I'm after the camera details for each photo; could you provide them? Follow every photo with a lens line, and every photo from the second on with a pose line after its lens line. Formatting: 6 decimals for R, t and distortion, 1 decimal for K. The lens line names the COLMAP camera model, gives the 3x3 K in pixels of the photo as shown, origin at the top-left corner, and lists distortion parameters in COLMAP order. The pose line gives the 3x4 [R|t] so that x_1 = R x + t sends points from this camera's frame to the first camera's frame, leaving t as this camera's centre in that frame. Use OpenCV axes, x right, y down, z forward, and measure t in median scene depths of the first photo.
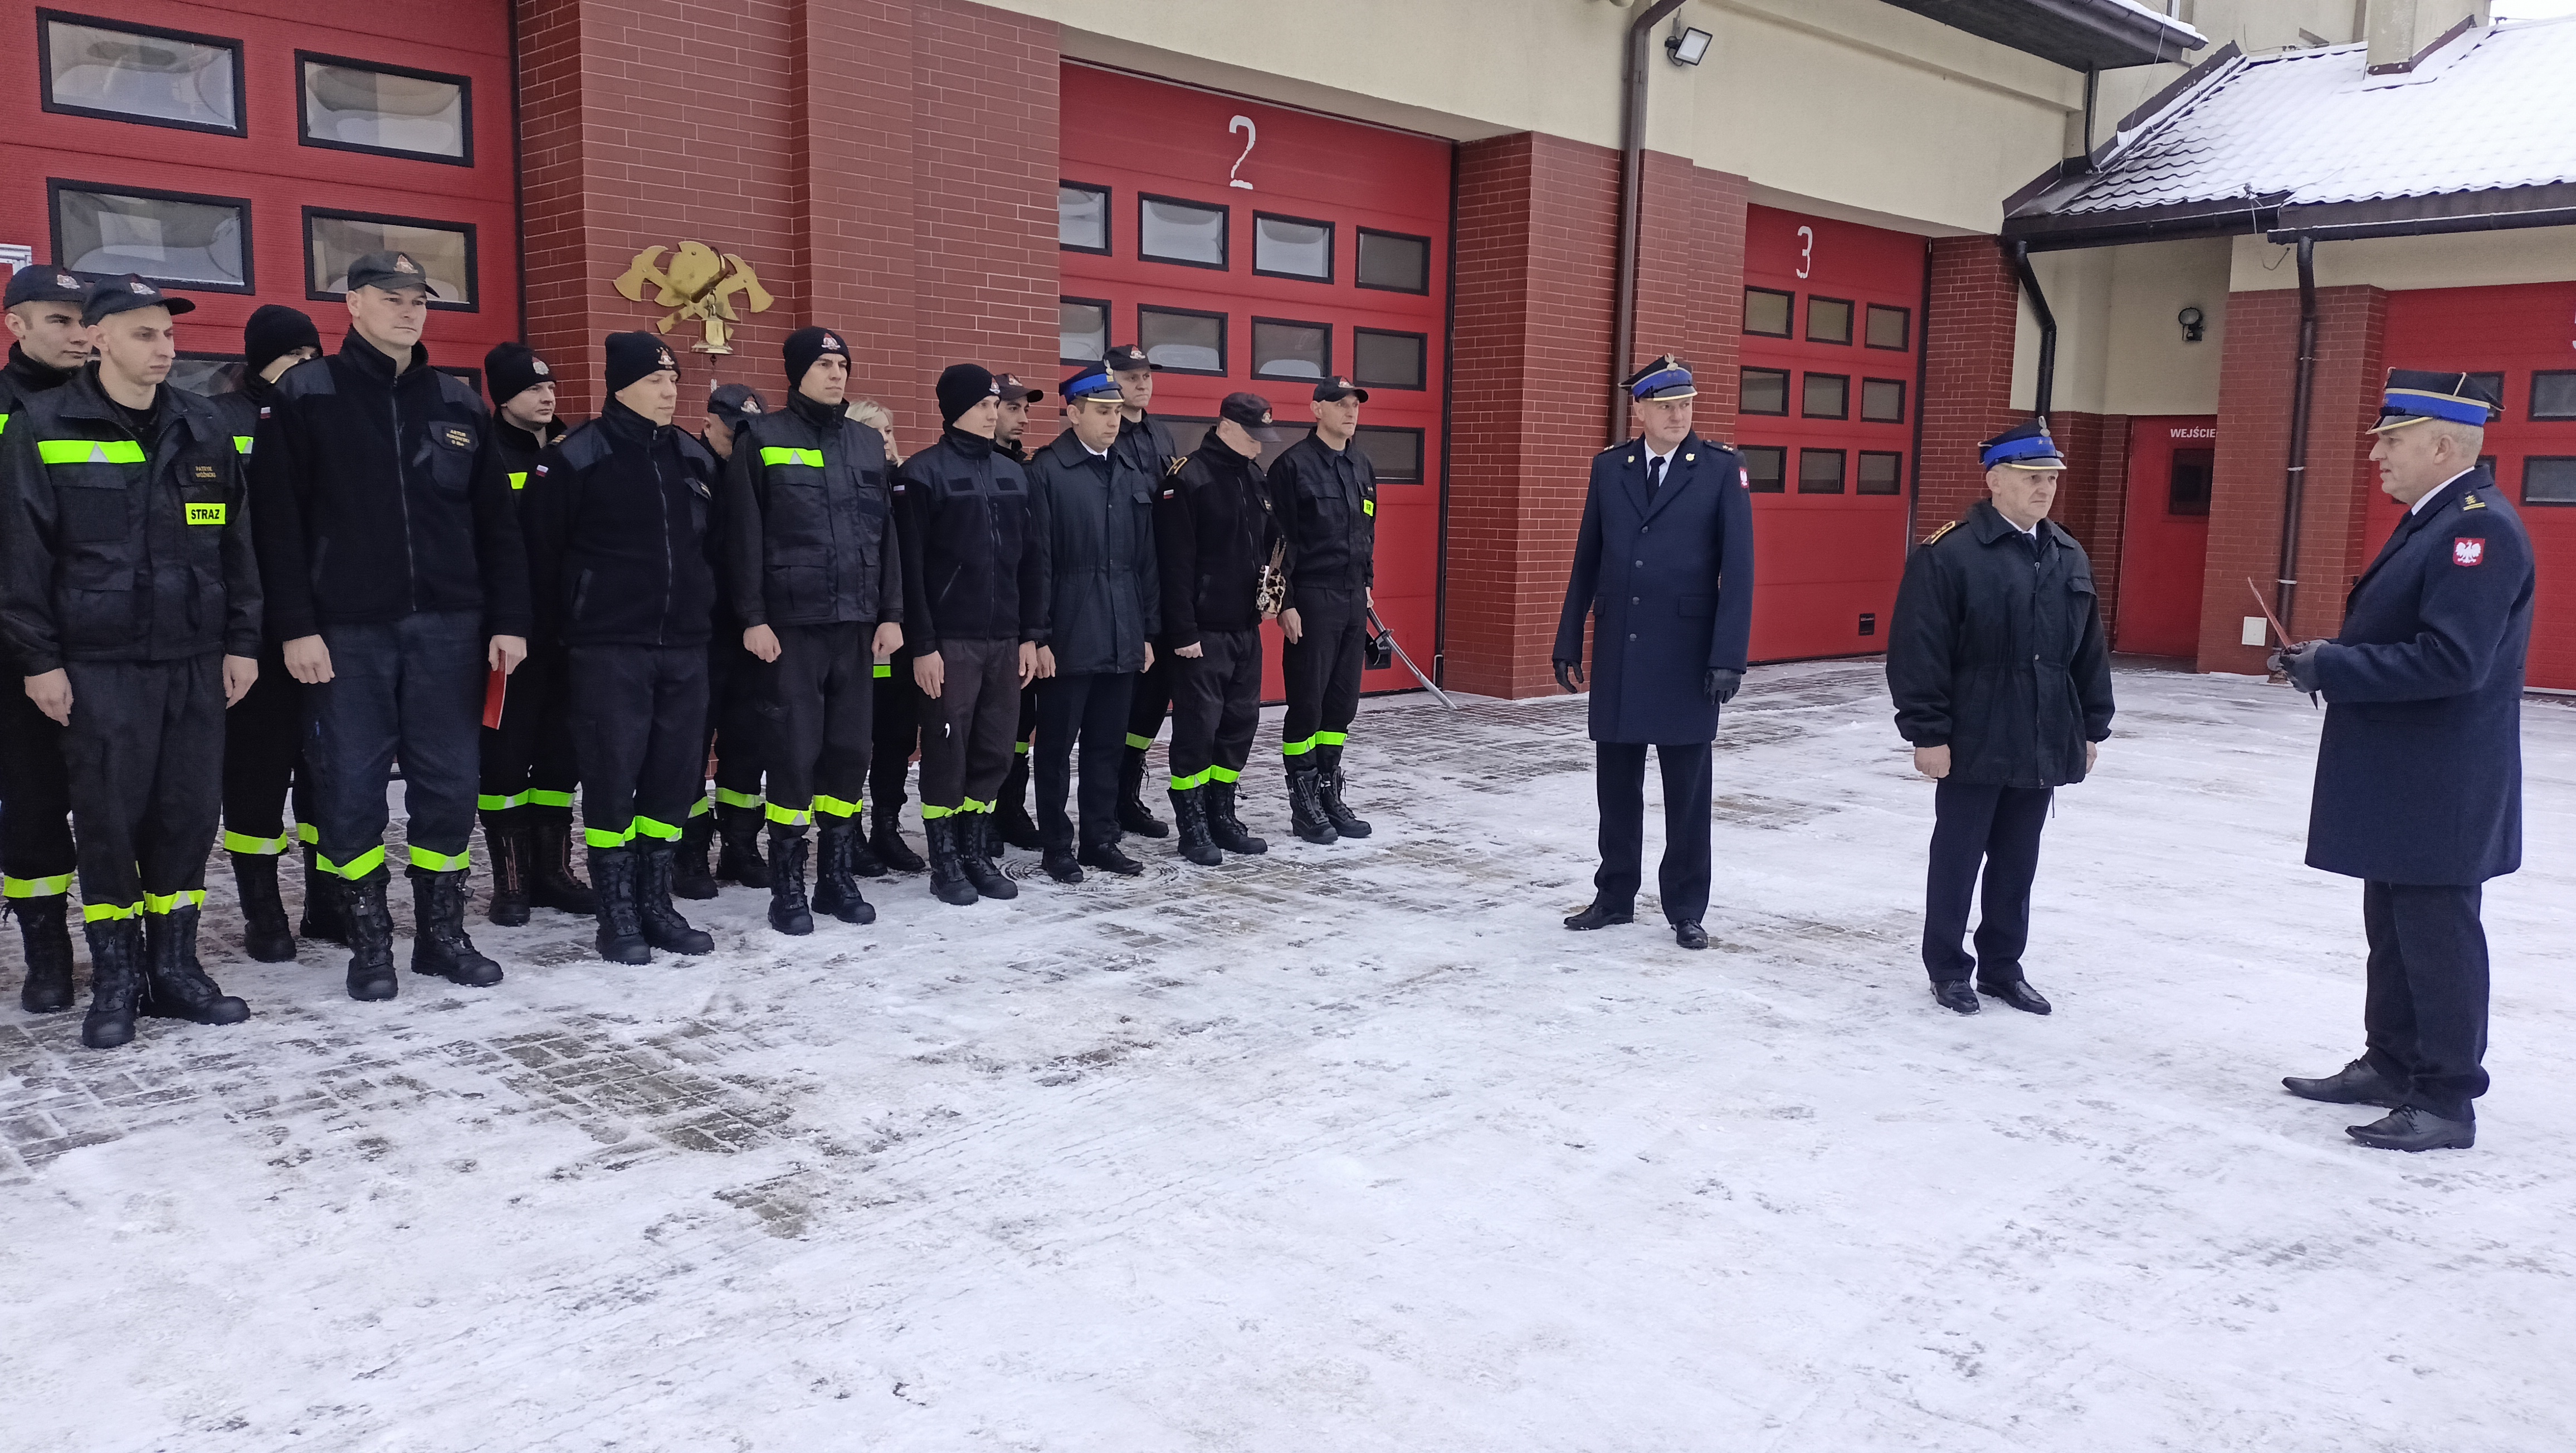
lens RADIAL K [[1908.0, 0, 1304.3], [0, 1908.0, 723.0], [0, 0, 1]] dist [0.113096, -0.189956]
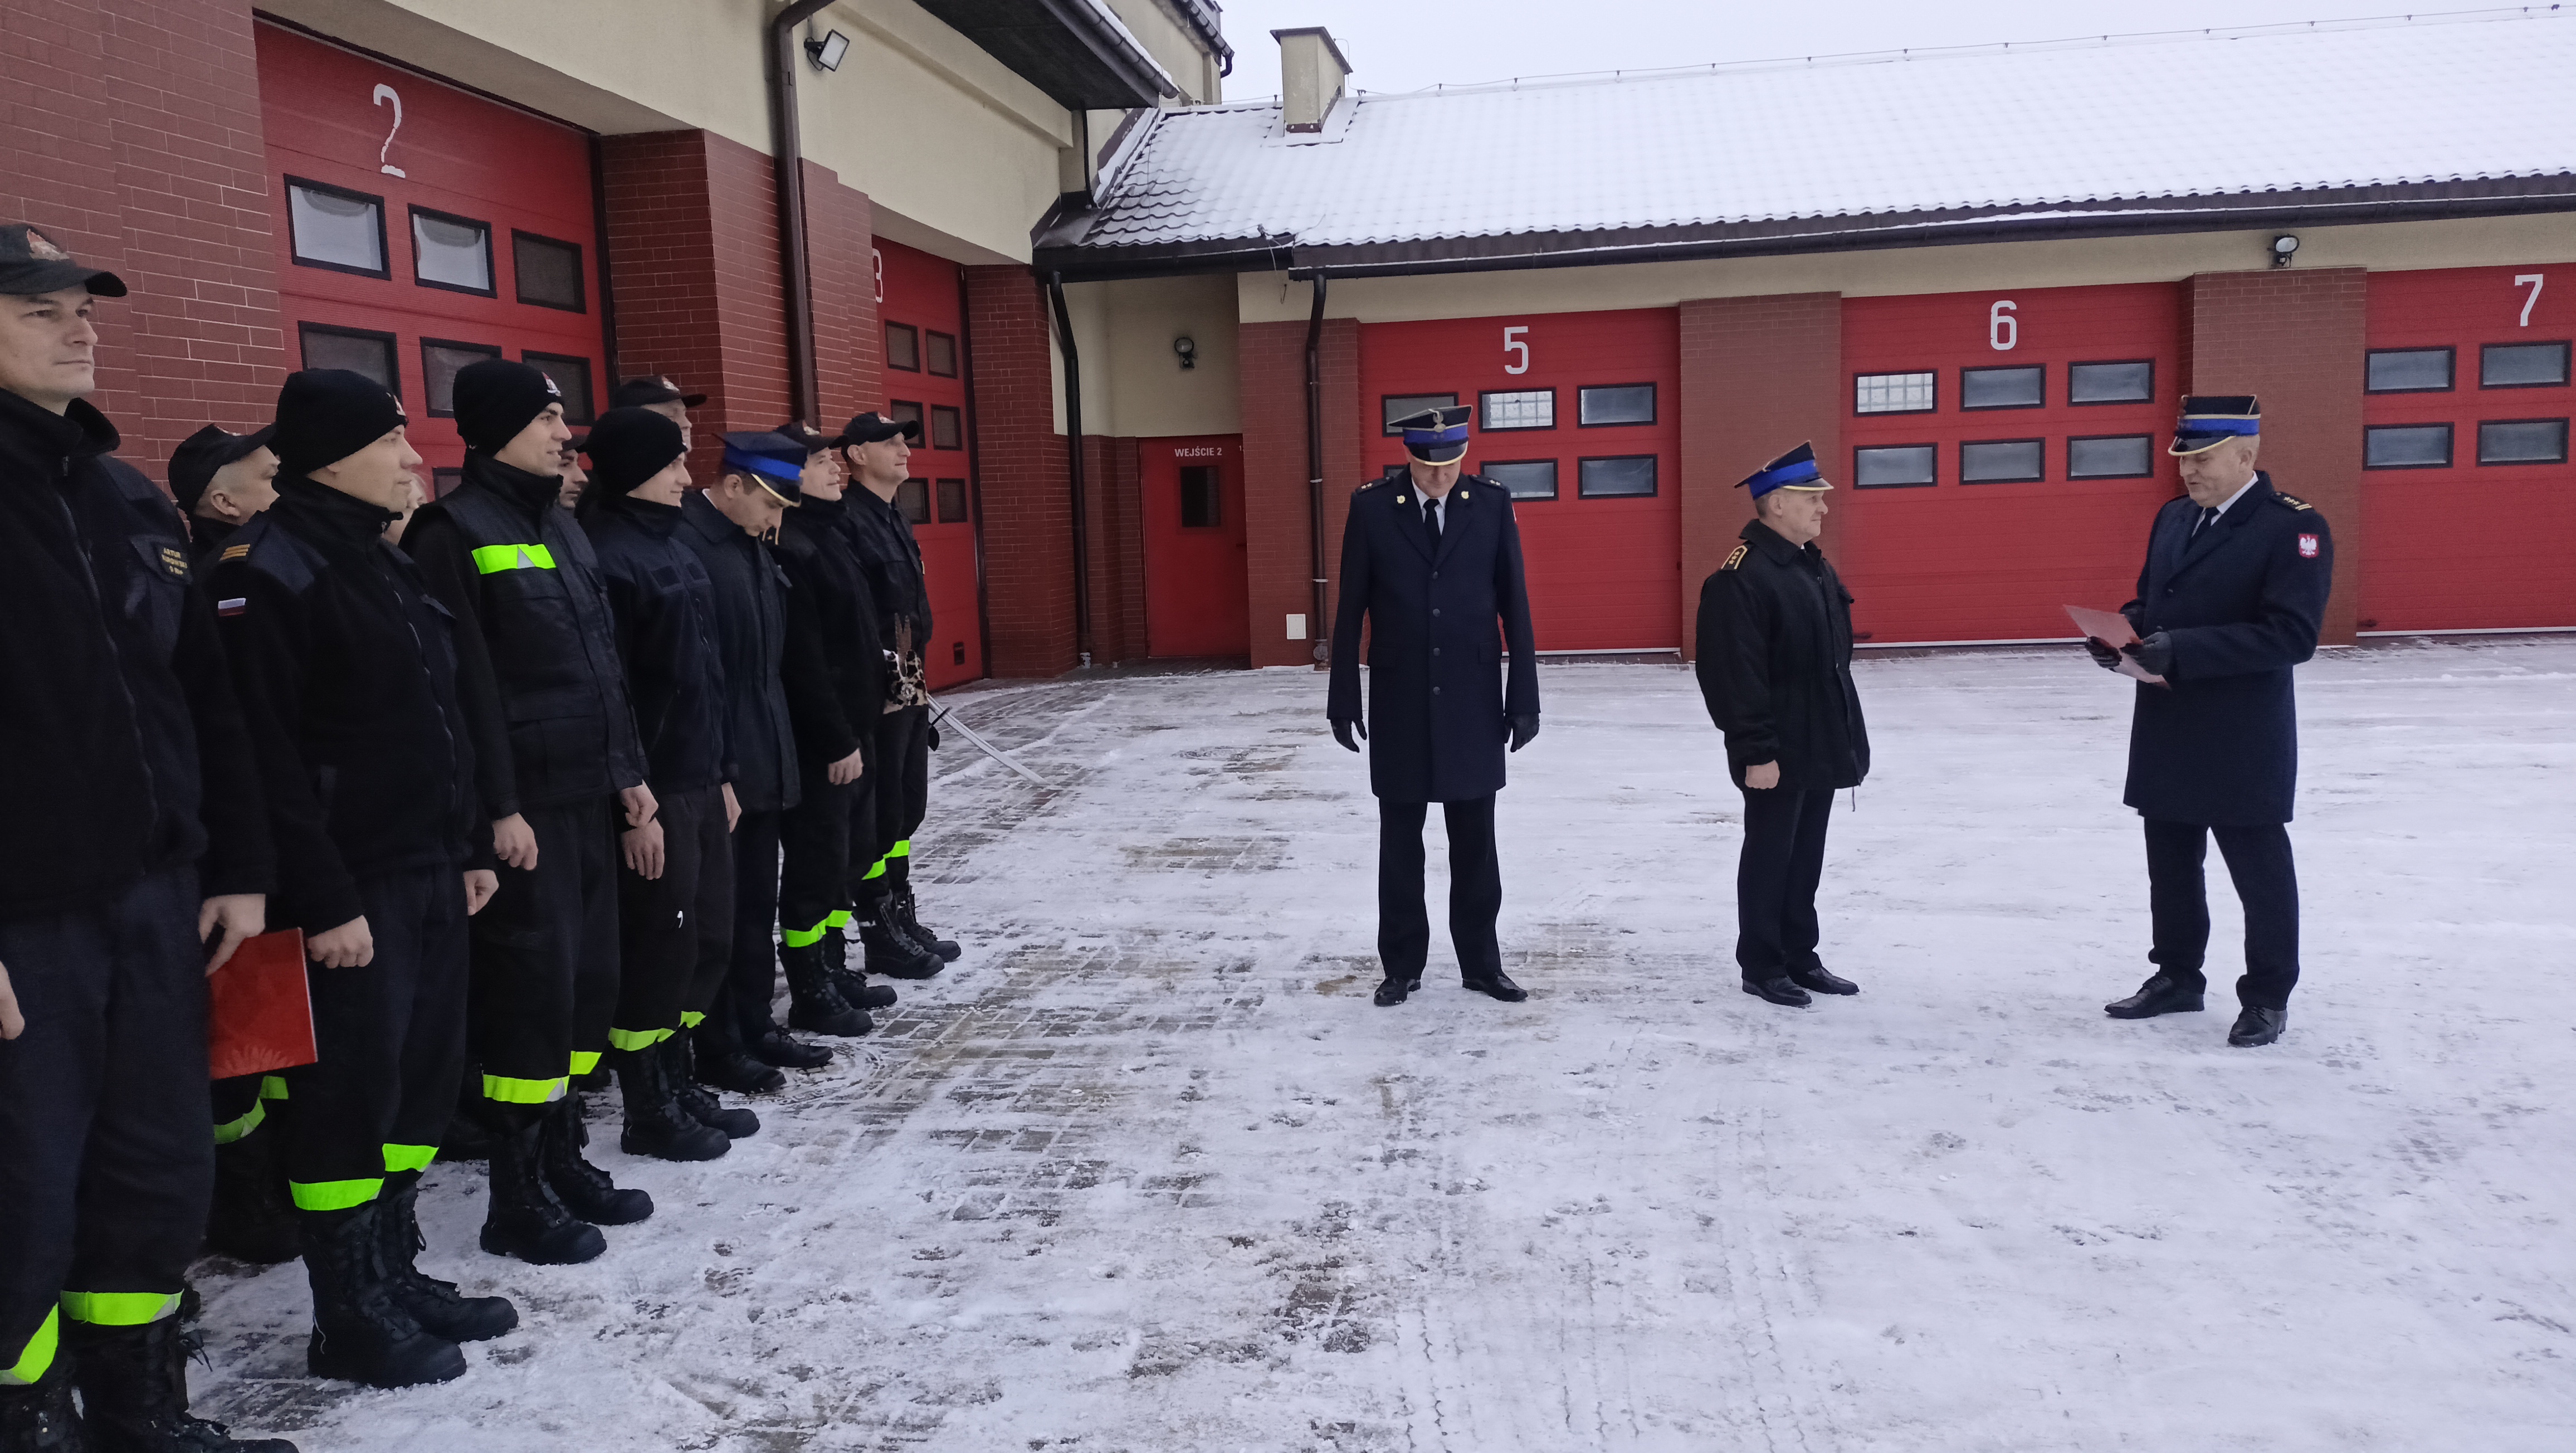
lens RADIAL K [[1908.0, 0, 1304.3], [0, 1908.0, 723.0], [0, 0, 1]] dist [0.113096, -0.189956]
pose [[0.789218, -0.119988, 0.602277, -0.347222], [0.126903, 0.991424, 0.031223, -0.050647], [-0.600858, 0.051788, 0.797676, 0.231967]]
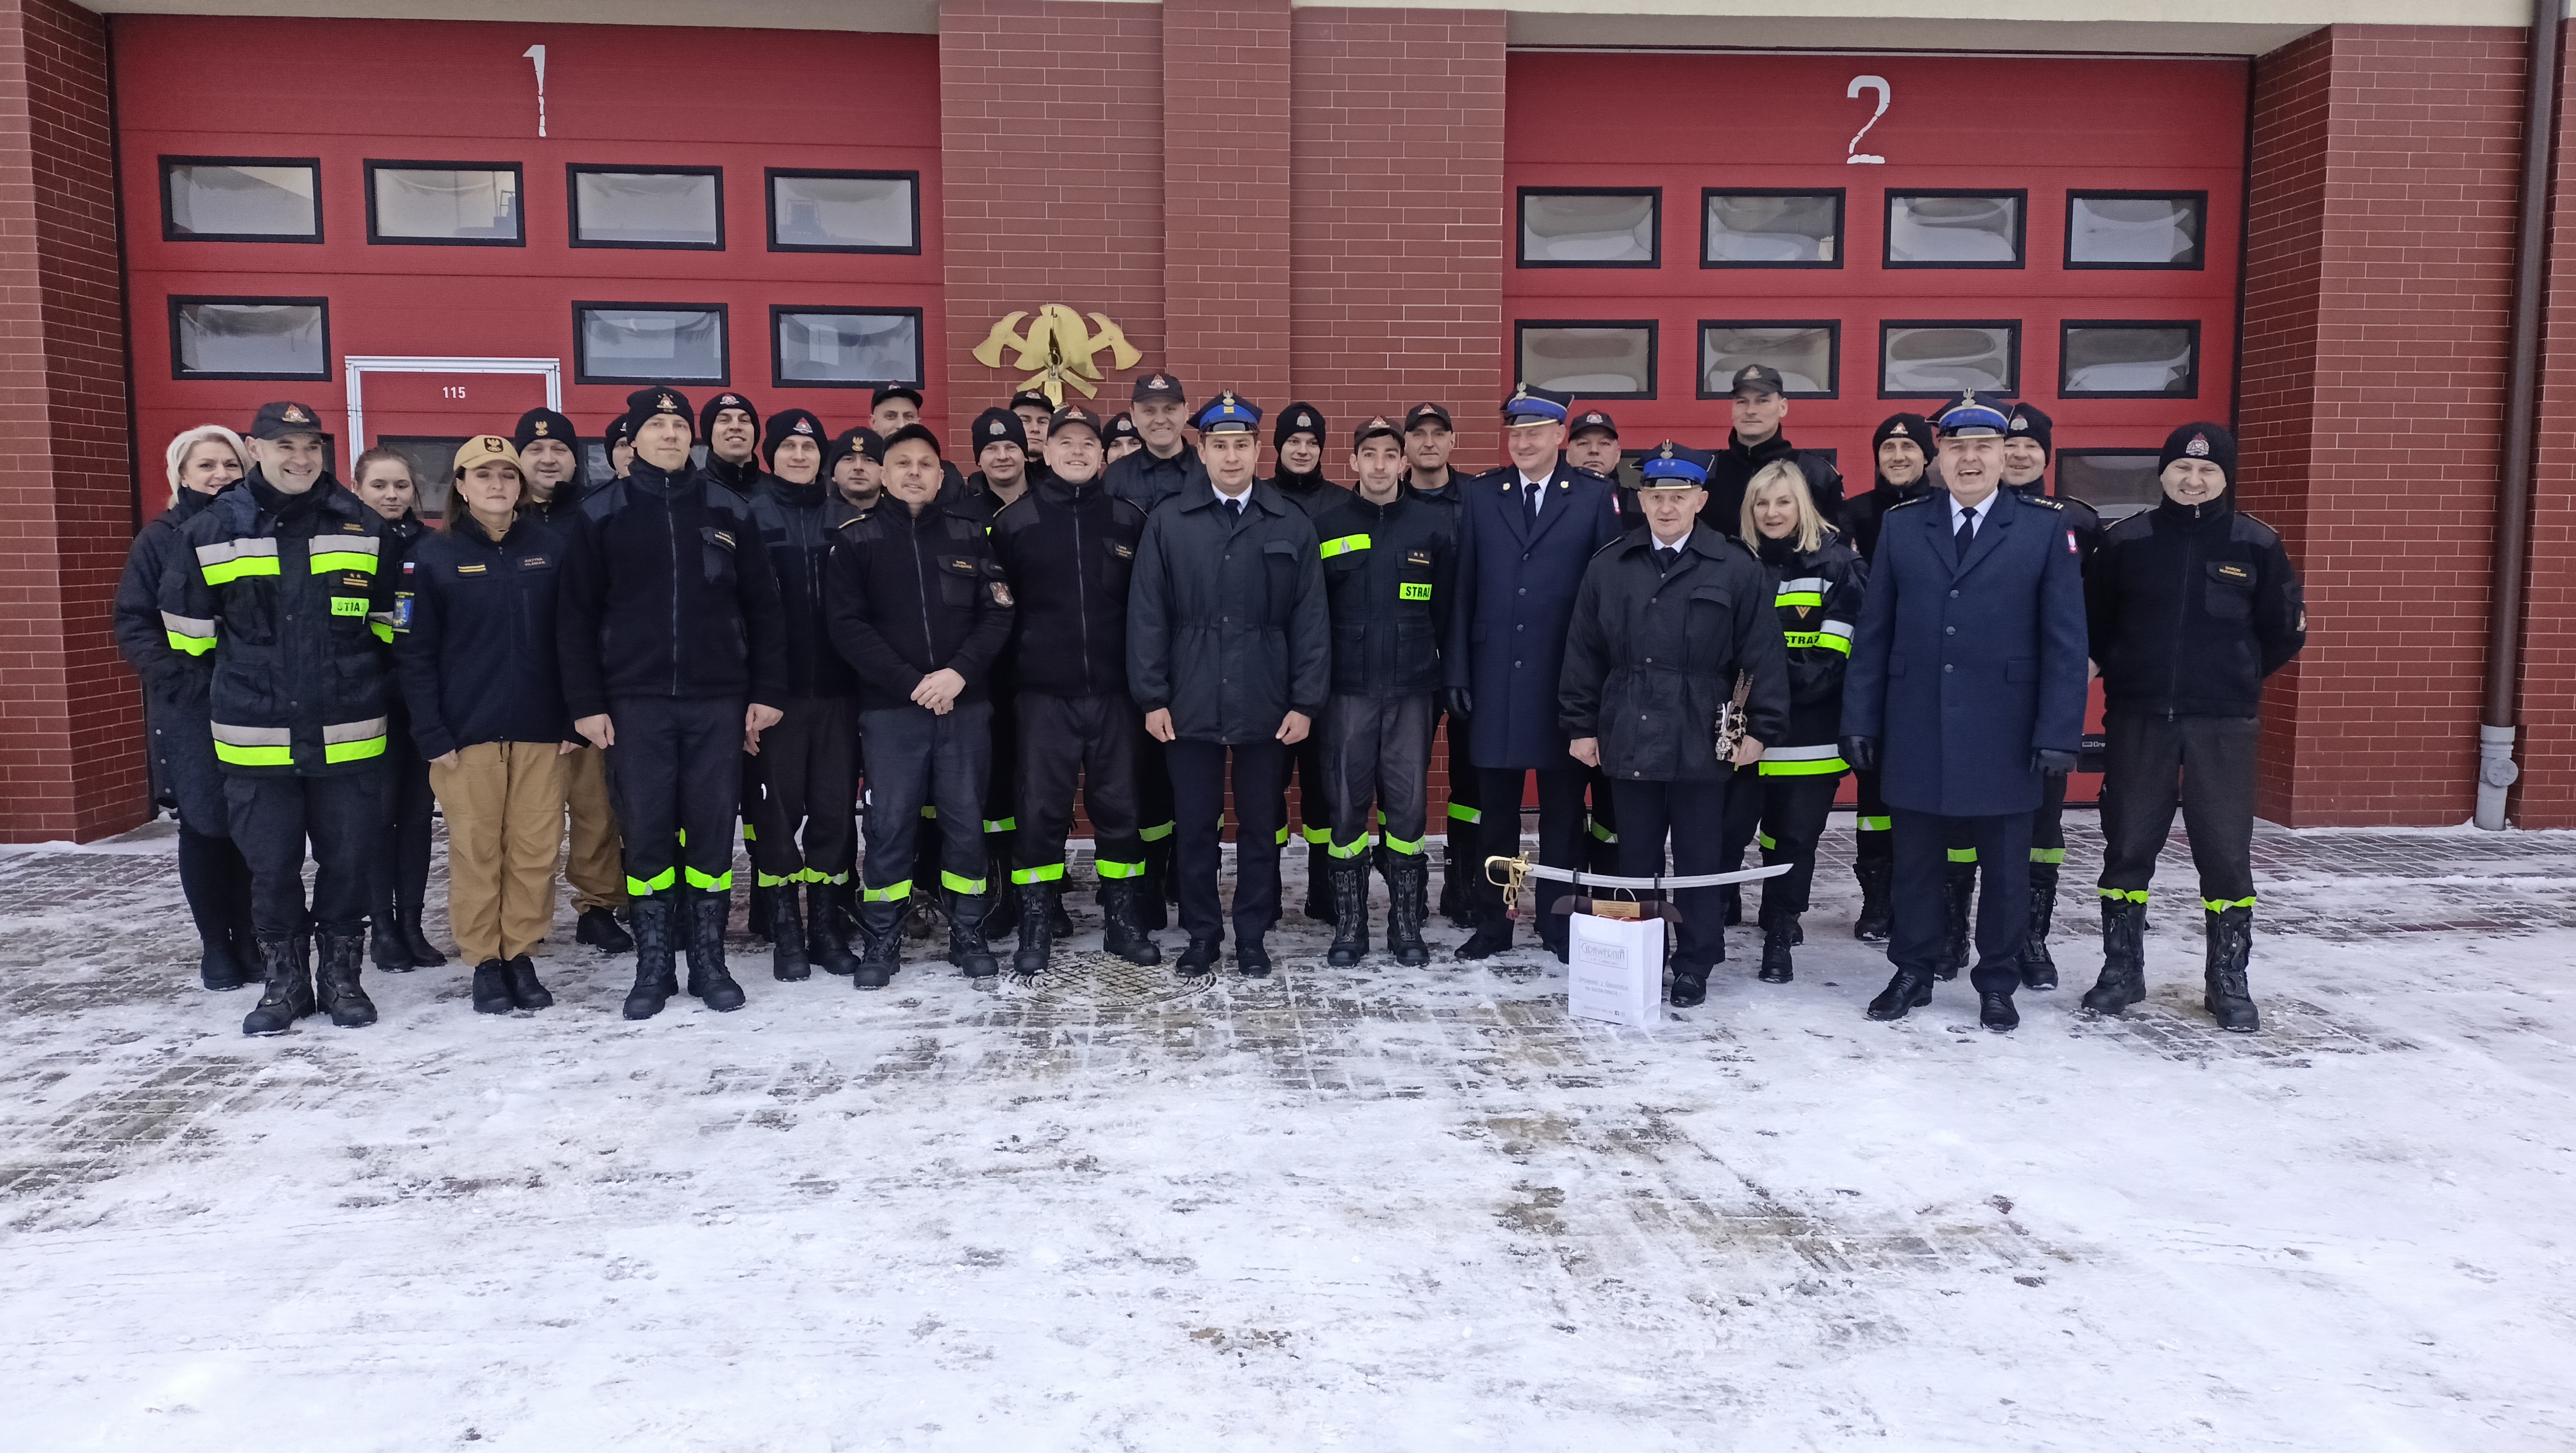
lens RADIAL K [[1908.0, 0, 1304.3], [0, 1908.0, 723.0], [0, 0, 1]] dist [0.113096, -0.189956]
pose [[0.759170, 0.044048, -0.649400, 0.466771], [-0.065218, 0.997834, -0.008560, -0.033350], [0.647617, 0.048851, 0.760399, 0.354772]]
